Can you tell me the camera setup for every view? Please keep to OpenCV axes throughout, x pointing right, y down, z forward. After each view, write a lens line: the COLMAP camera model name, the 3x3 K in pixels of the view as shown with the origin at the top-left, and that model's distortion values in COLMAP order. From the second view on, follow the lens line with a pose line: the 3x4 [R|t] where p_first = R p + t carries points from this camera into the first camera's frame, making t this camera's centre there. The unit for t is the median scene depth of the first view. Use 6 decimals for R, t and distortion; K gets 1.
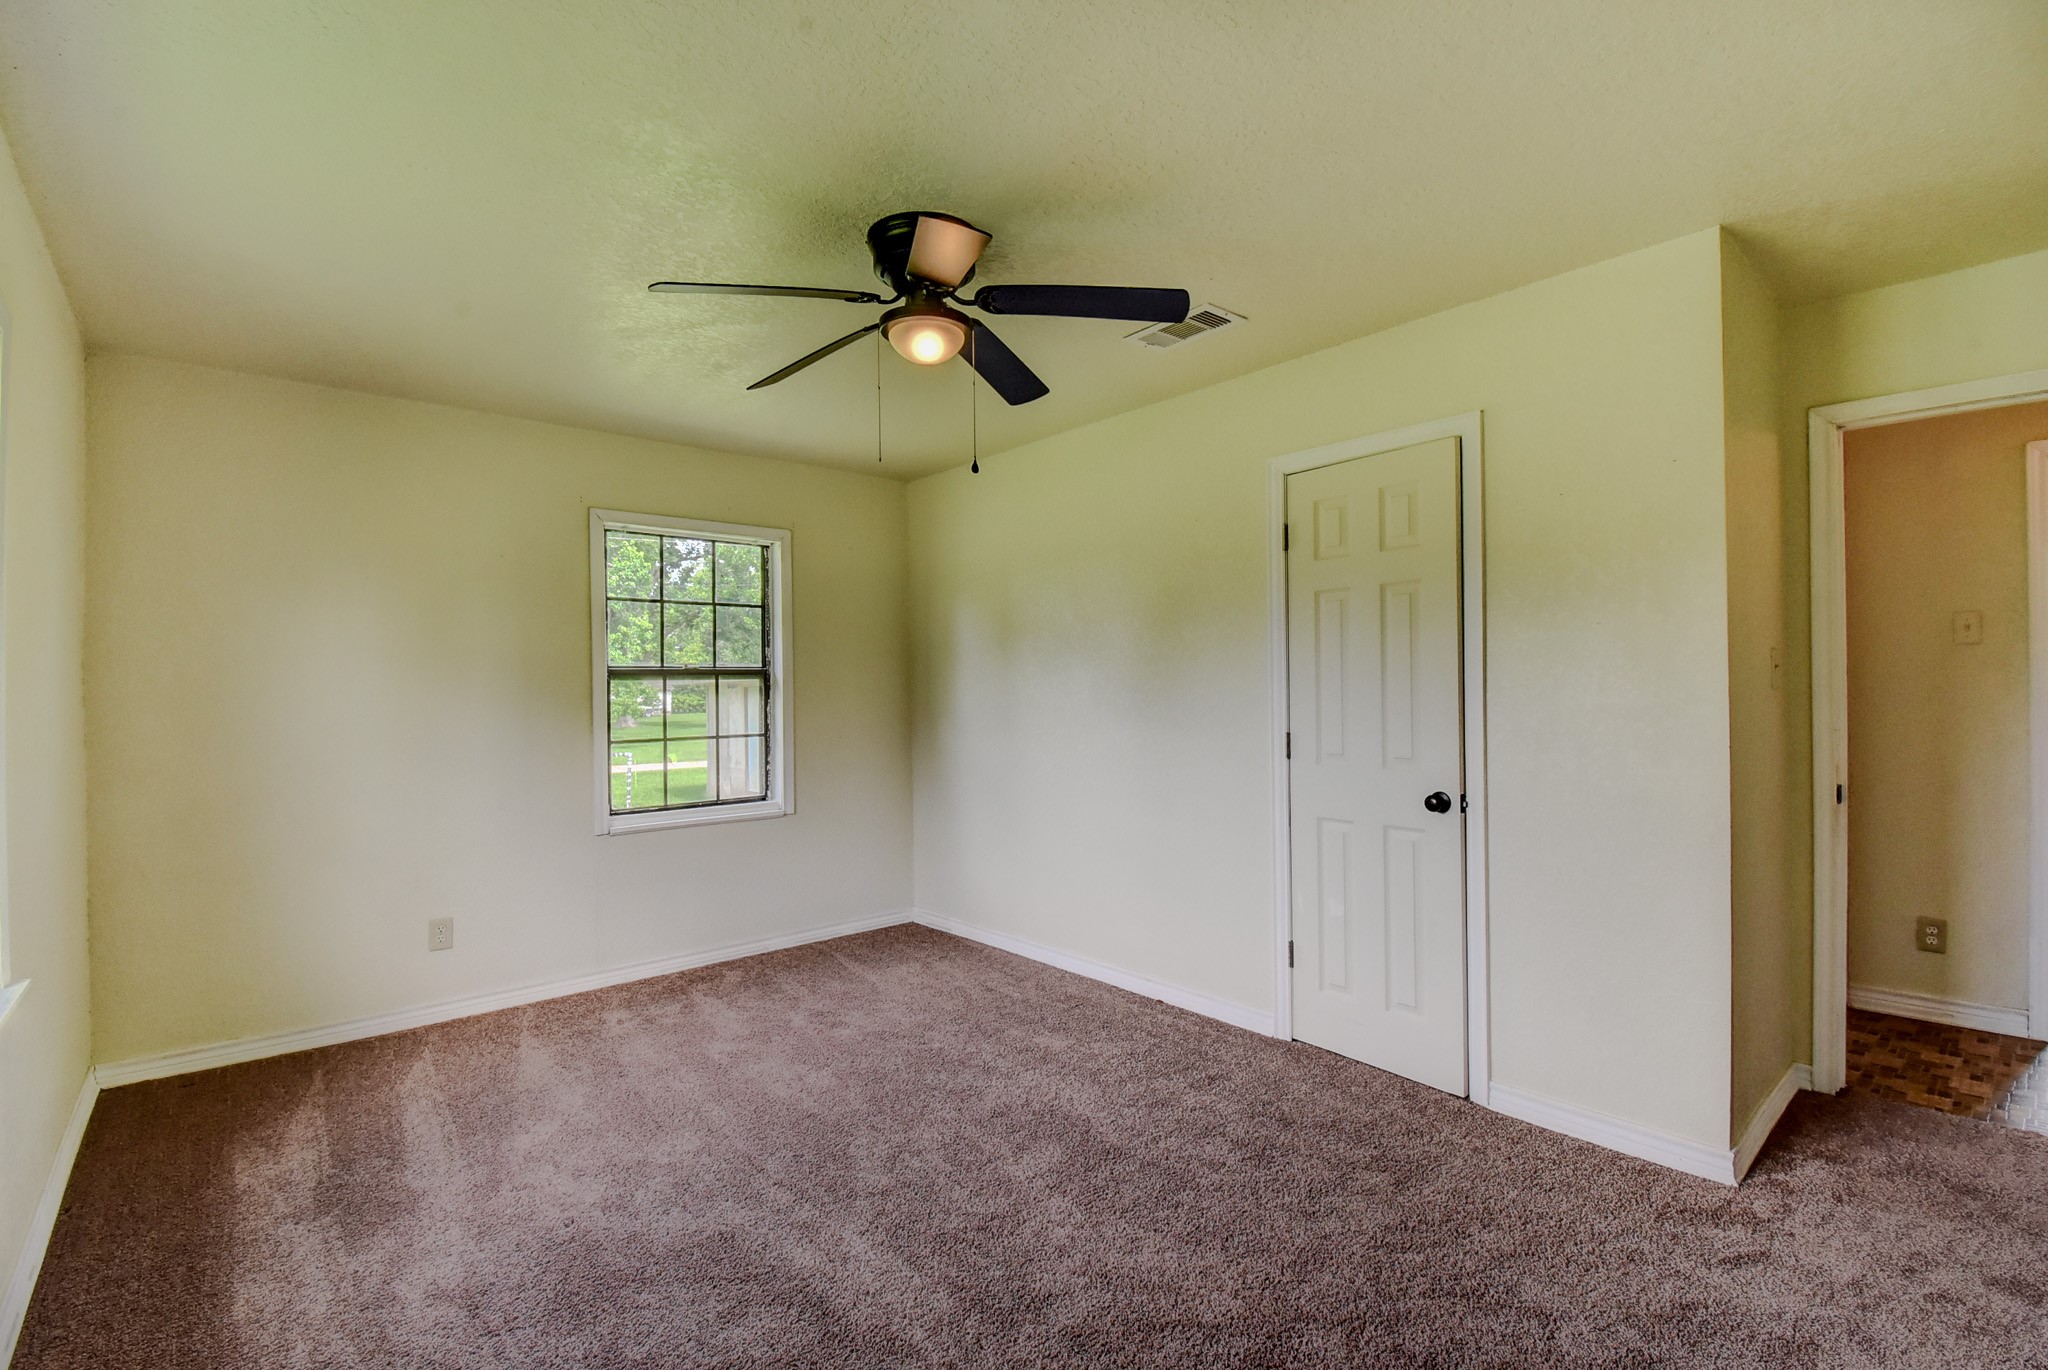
lens RADIAL K [[906.2, 0, 1031.1], [0, 906.2, 686.1], [0, 0, 1]] dist [0.023674, -0.028917]
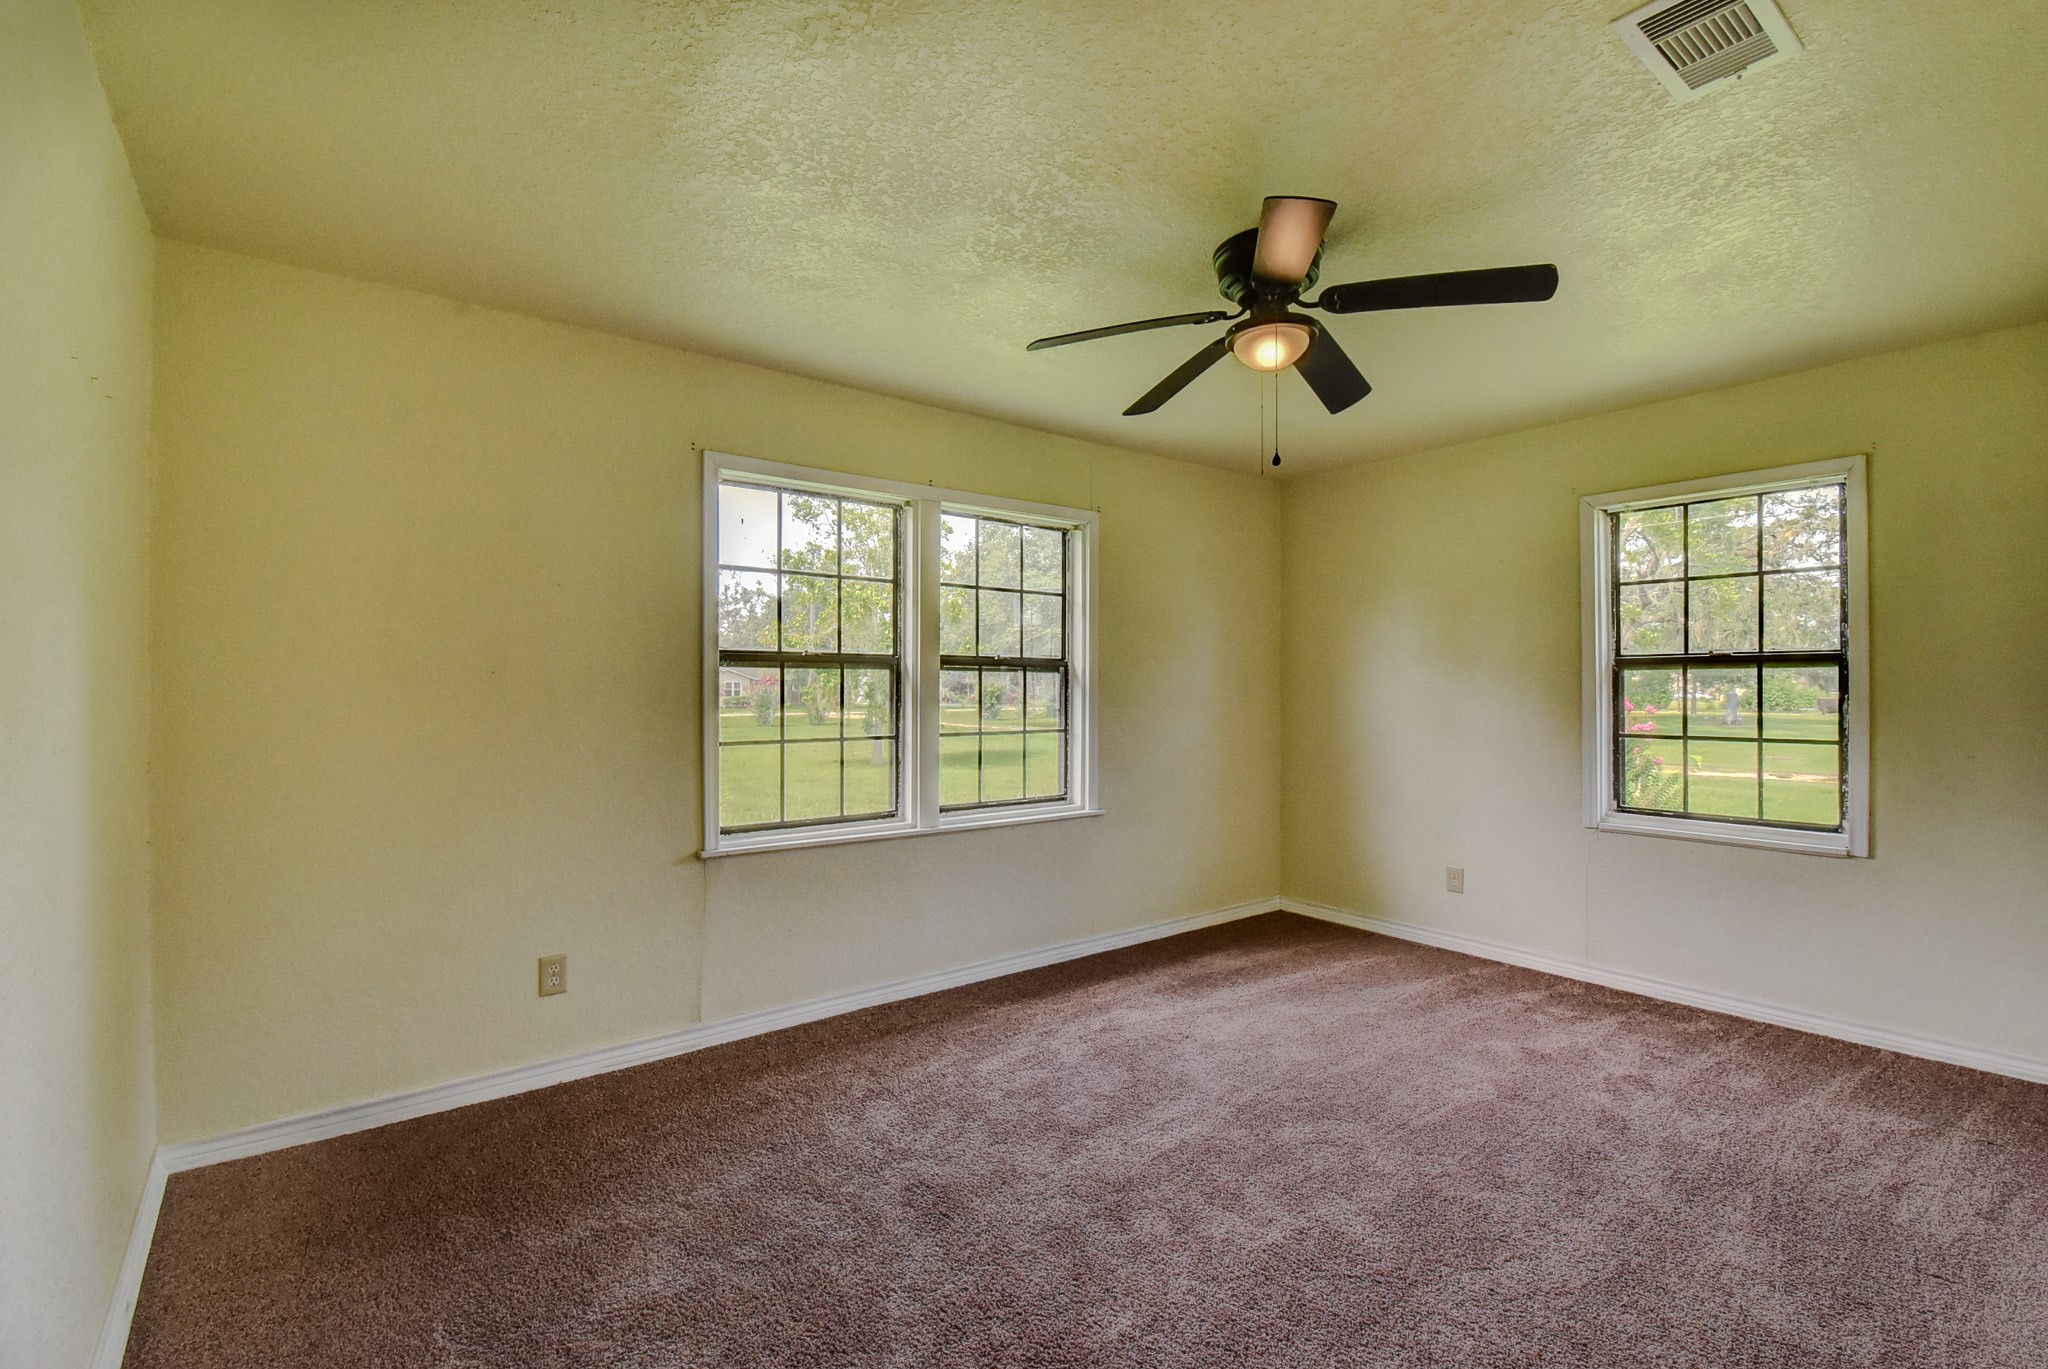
lens RADIAL K [[906.2, 0, 1031.1], [0, 906.2, 685.6], [0, 0, 1]] dist [0.023674, -0.028917]
pose [[-0.056065, 0.012325, -0.998351, 0.598935], [0.001703, 0.999924, 0.012249, -0.003587], [0.998426, -0.001014, -0.056082, 0.498640]]
